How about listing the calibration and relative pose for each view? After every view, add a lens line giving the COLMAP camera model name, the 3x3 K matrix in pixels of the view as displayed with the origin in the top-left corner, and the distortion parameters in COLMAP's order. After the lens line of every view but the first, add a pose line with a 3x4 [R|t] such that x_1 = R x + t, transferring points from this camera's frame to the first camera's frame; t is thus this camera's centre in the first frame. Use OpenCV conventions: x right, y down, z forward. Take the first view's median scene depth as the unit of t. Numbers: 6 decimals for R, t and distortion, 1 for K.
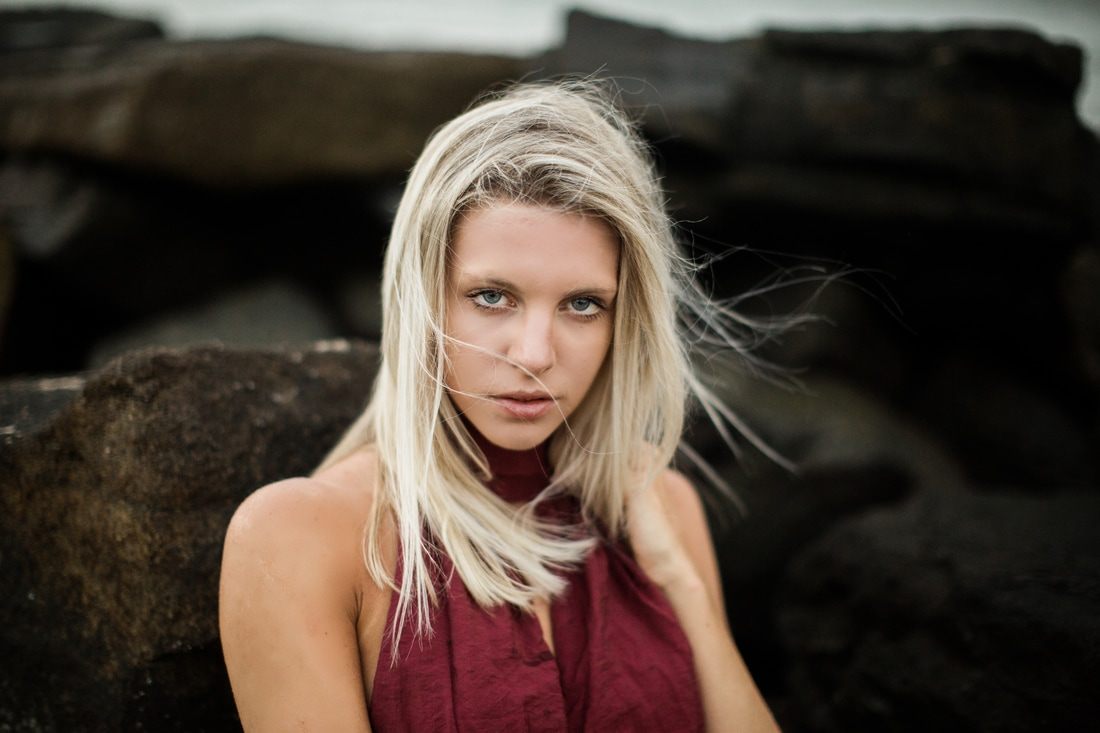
lens RADIAL K [[2248.8, 0, 549.2], [0, 2248.8, 367.7], [0, 0, 1]] dist [-0.187110, 0.000000]
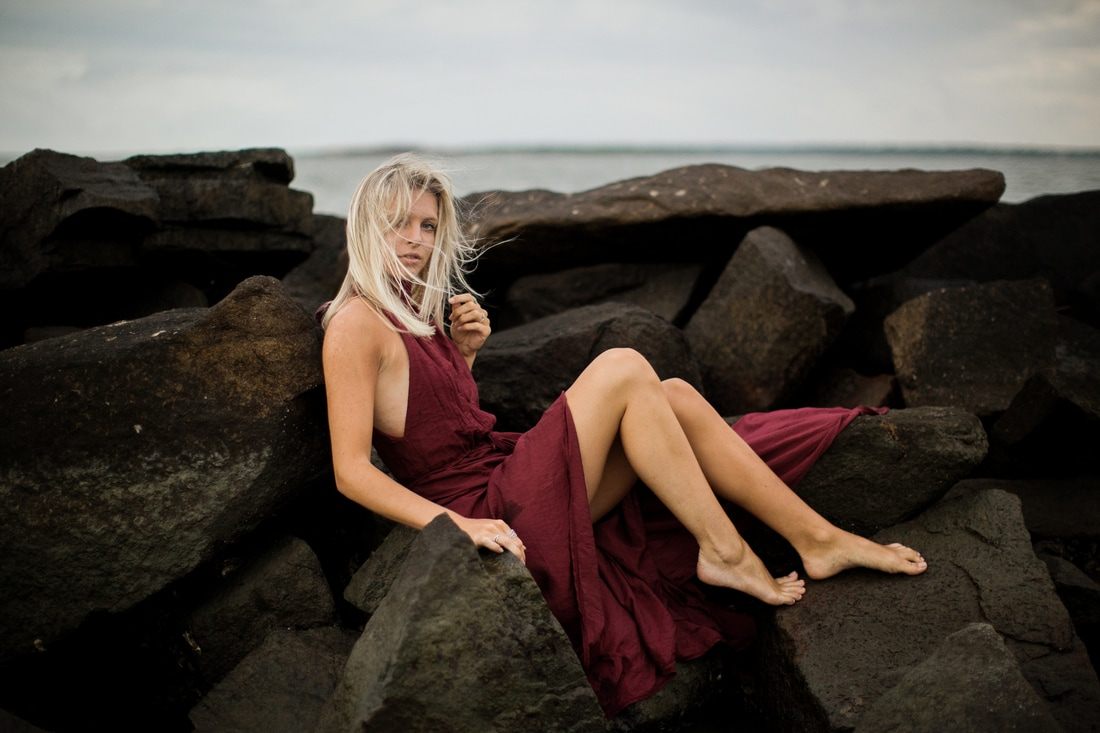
lens RADIAL K [[2248.8, 0, 548.4], [0, 2248.8, 367.3], [0, 0, 1]] dist [-0.187110, 0.000000]
pose [[0.559835, -0.129833, 0.818369, -1.933102], [0.222274, 0.974981, 0.002624, 0.147605], [-0.798235, 0.180433, 0.574687, -0.593401]]
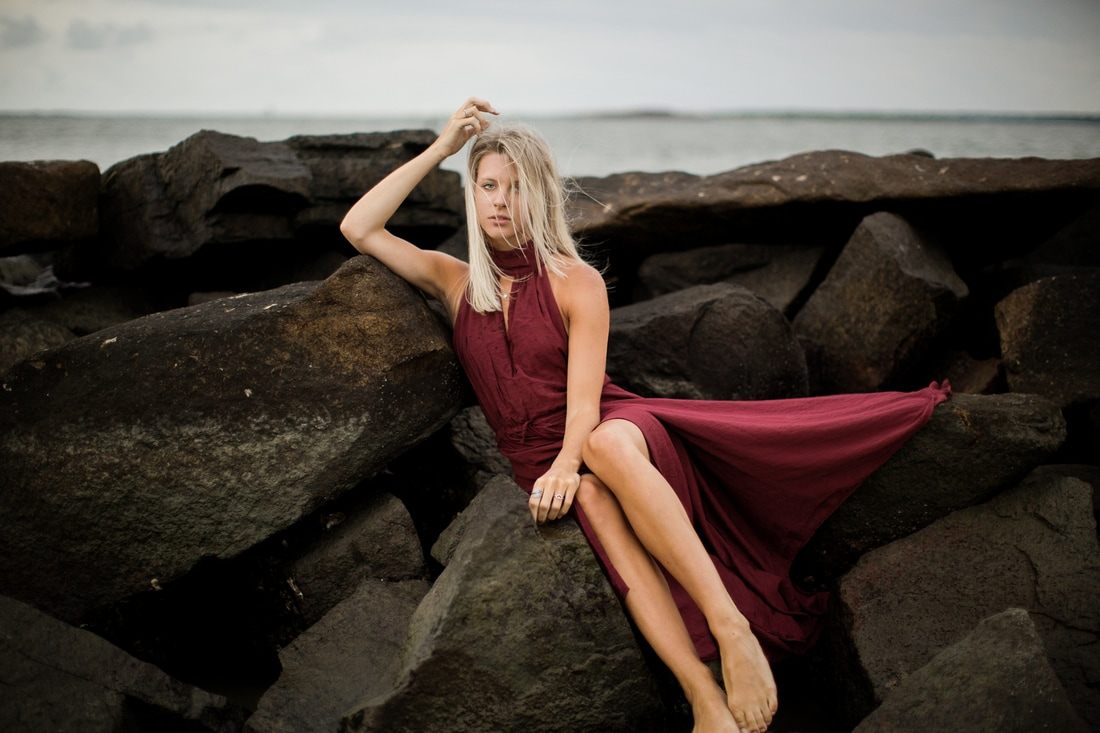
lens RADIAL K [[2248.8, 0, 553.4], [0, 2248.8, 364.8], [0, 0, 1]] dist [-0.187110, 0.000000]
pose [[0.715864, -0.135770, 0.684913, -1.785642], [0.193507, 0.981068, -0.007775, 0.177037], [-0.670890, 0.138101, 0.728584, -1.013019]]
